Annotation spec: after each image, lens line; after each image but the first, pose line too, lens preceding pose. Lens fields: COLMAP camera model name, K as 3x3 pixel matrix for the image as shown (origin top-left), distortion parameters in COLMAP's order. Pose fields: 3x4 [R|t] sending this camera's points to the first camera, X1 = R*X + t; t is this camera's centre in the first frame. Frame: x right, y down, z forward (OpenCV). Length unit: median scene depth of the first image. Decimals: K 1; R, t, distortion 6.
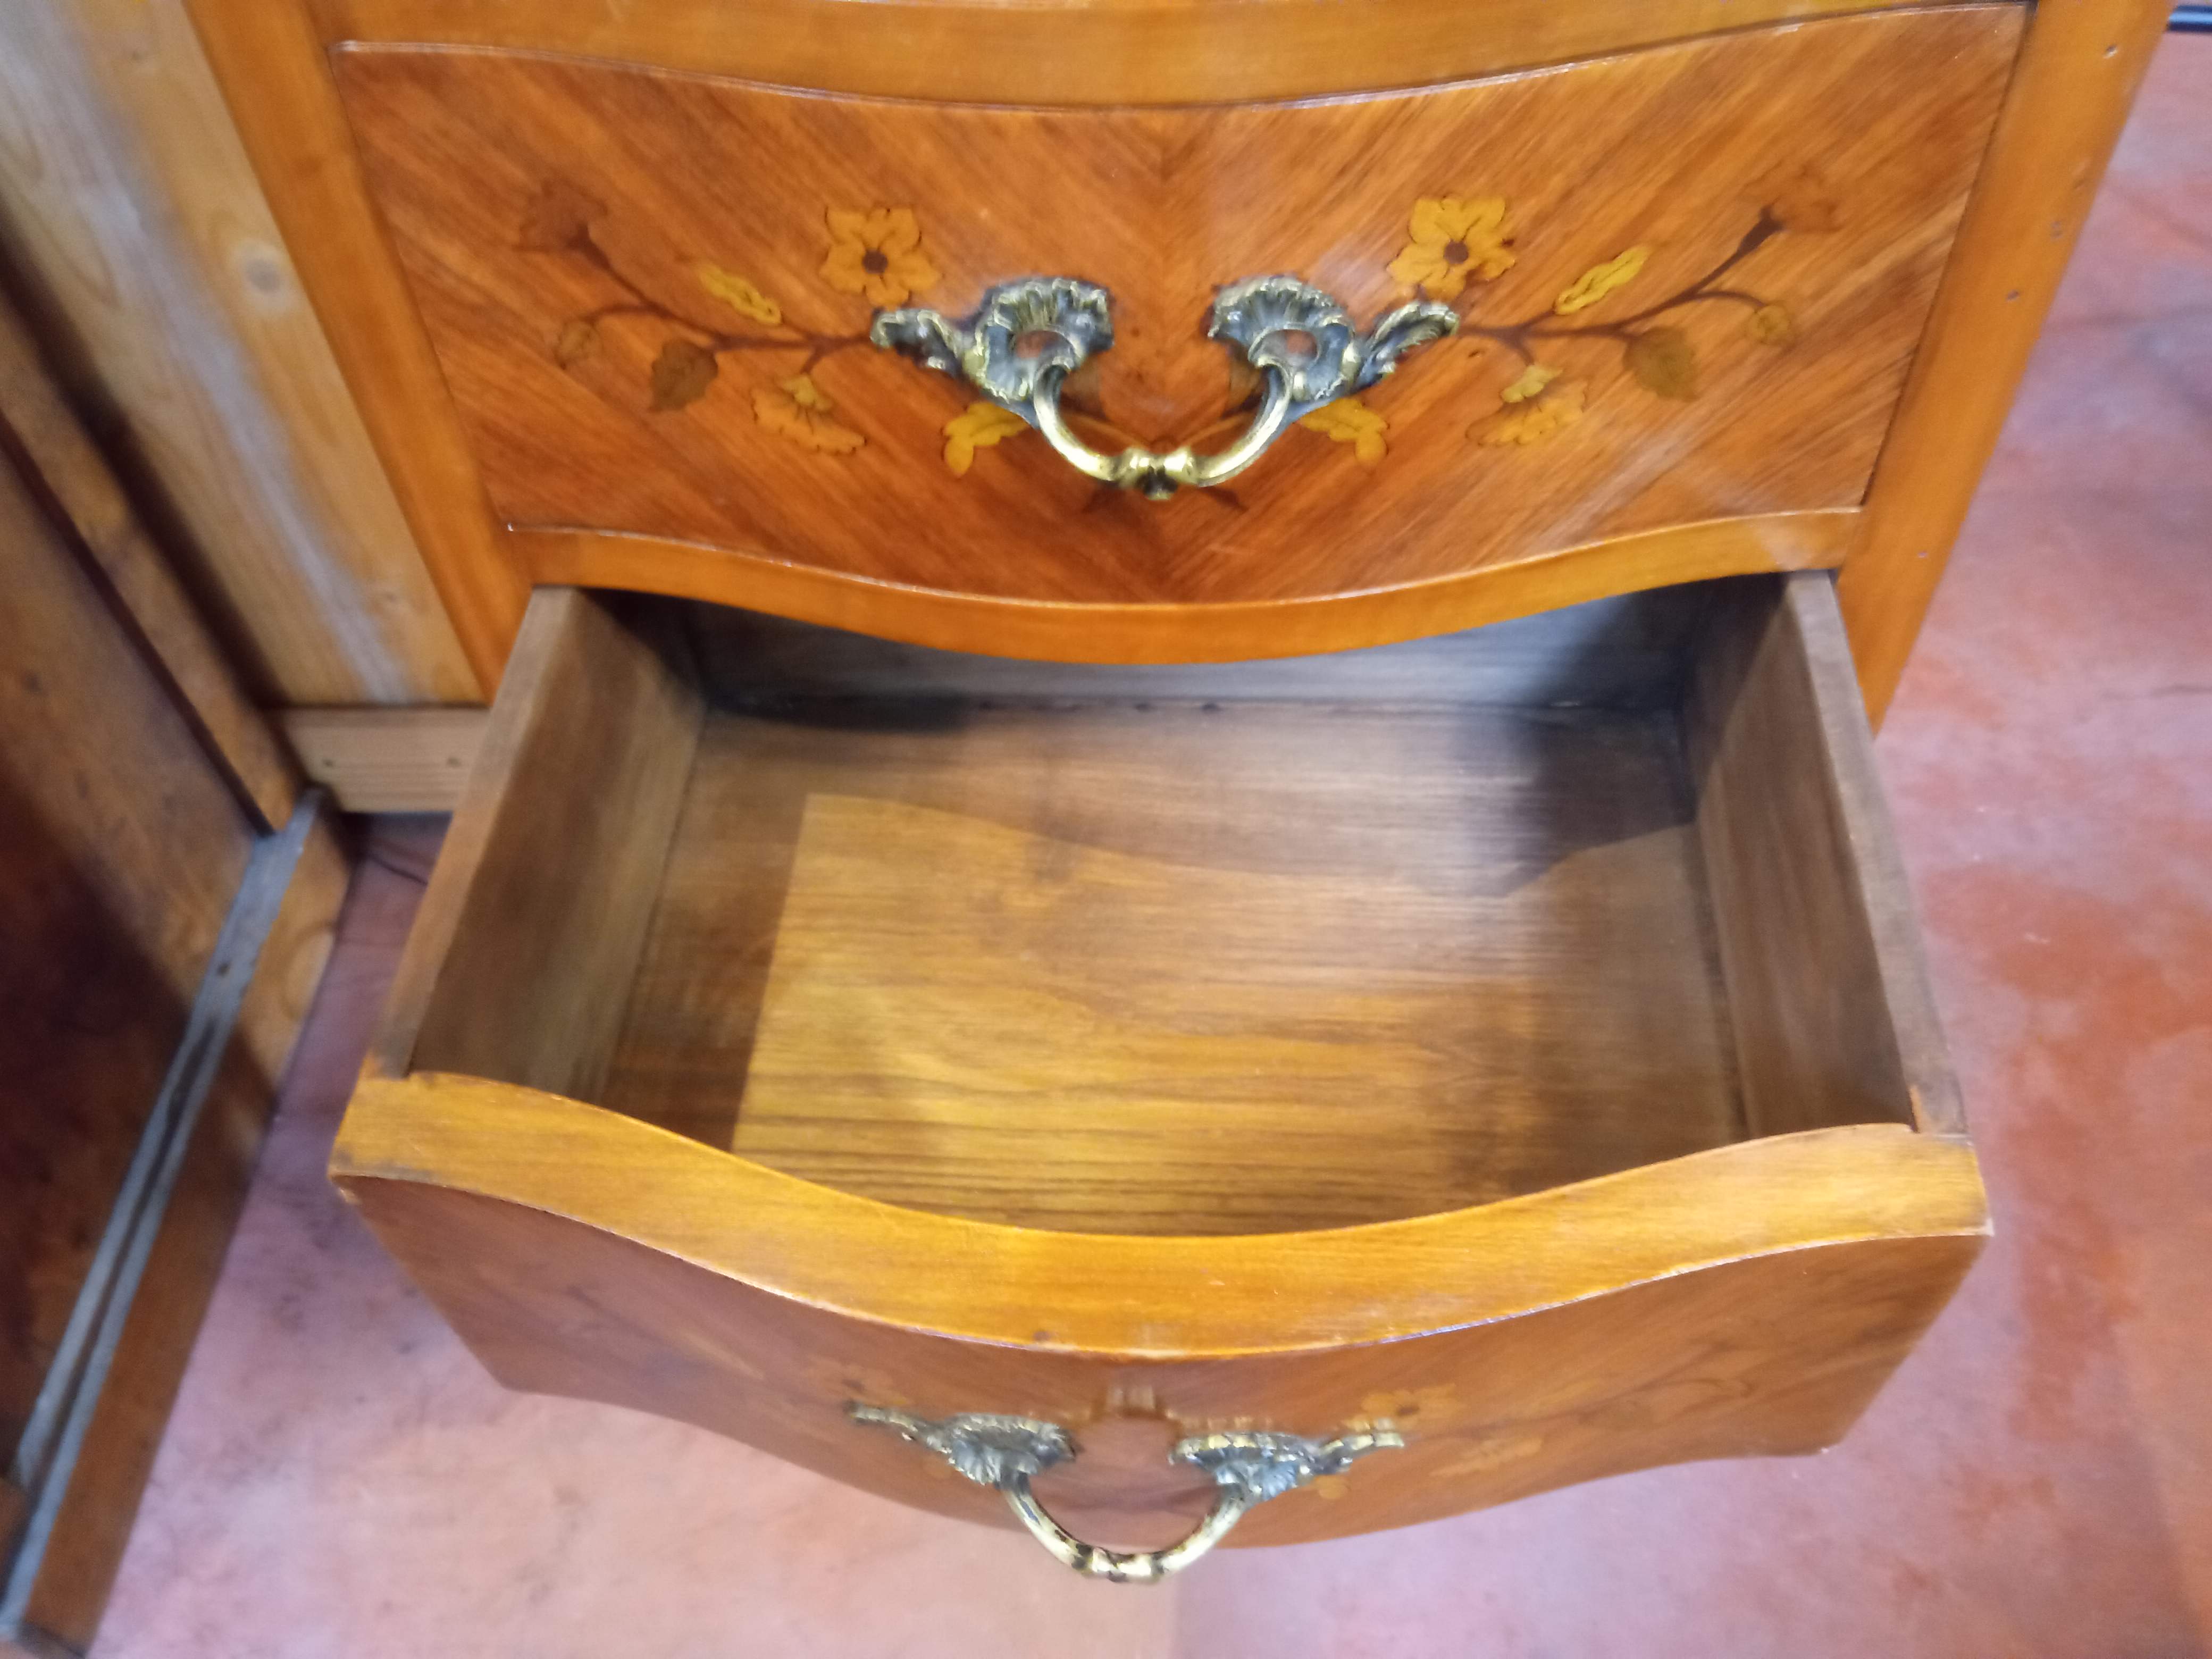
lens RADIAL K [[1812.4, 0, 1110.7], [0, 1812.4, 885.1], [0, 0, 1]] dist [0.068919, -0.116020]
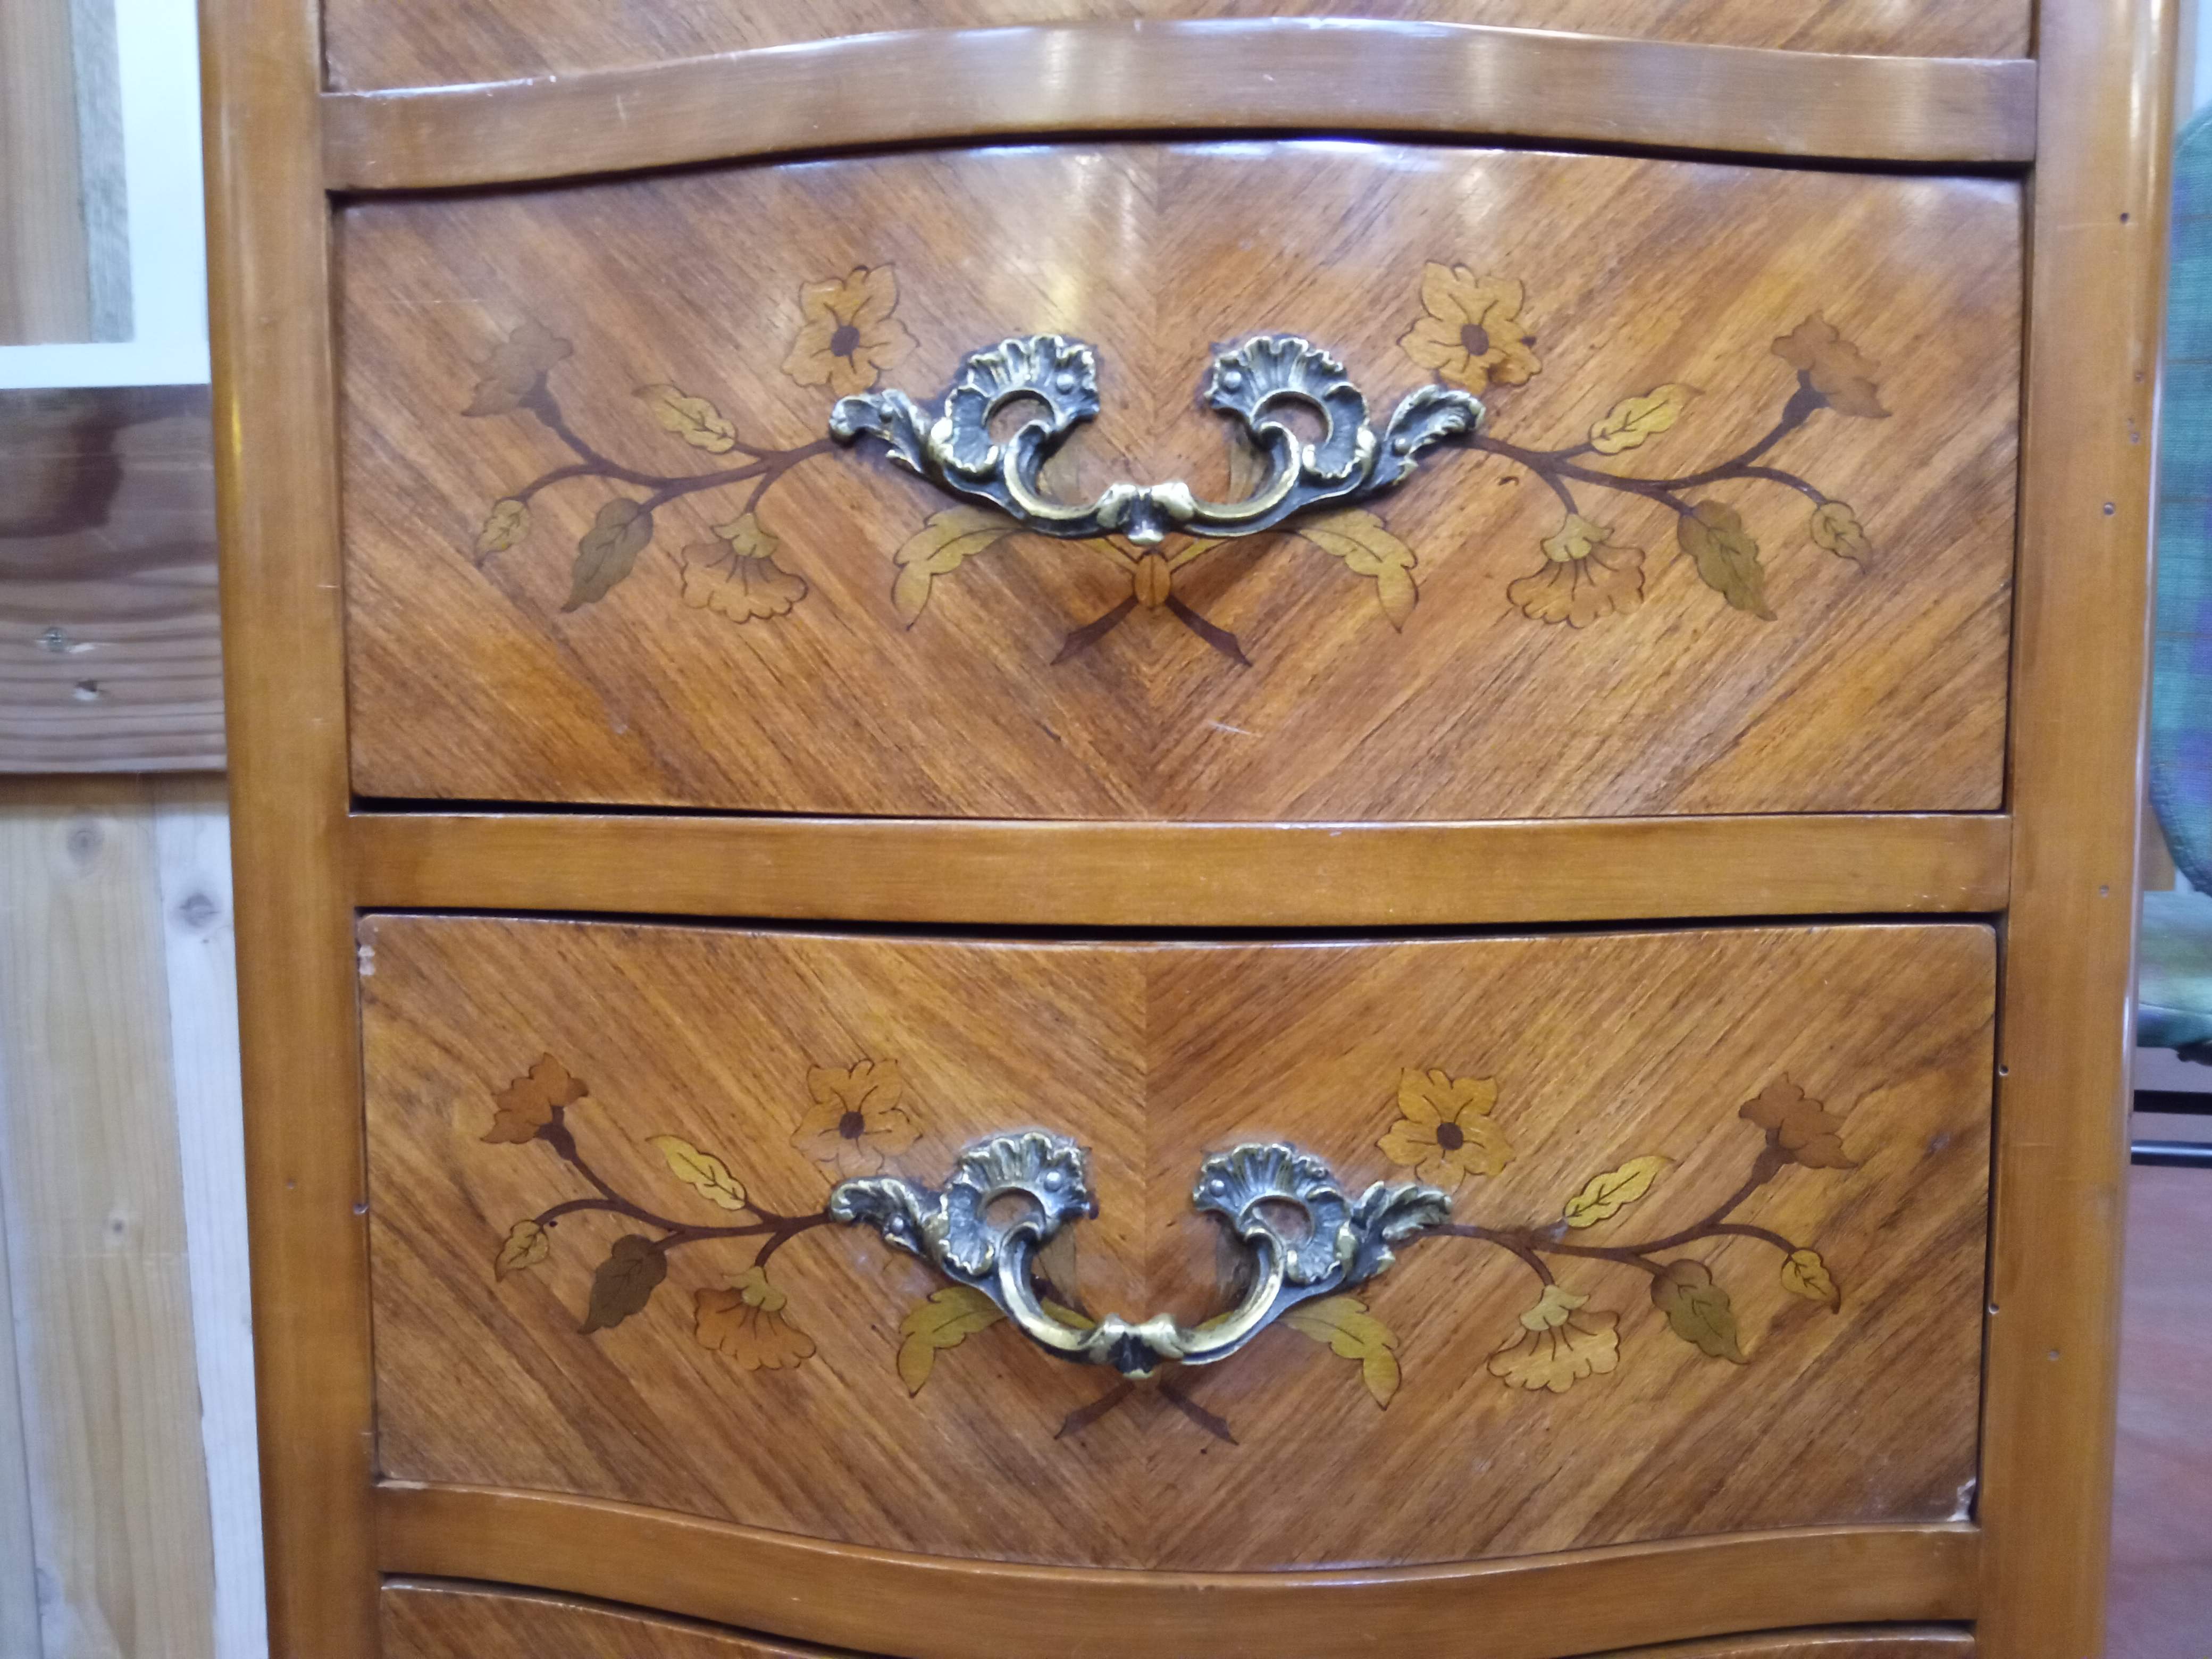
lens RADIAL K [[1812.4, 0, 1070.7], [0, 1812.4, 853.0], [0, 0, 1]] dist [0.068919, -0.116020]
pose [[0.998731, 0.041410, -0.028661, 0.020795], [-0.049415, 0.695963, -0.716375, 0.456757], [-0.009718, 0.716883, 0.697126, 0.496369]]
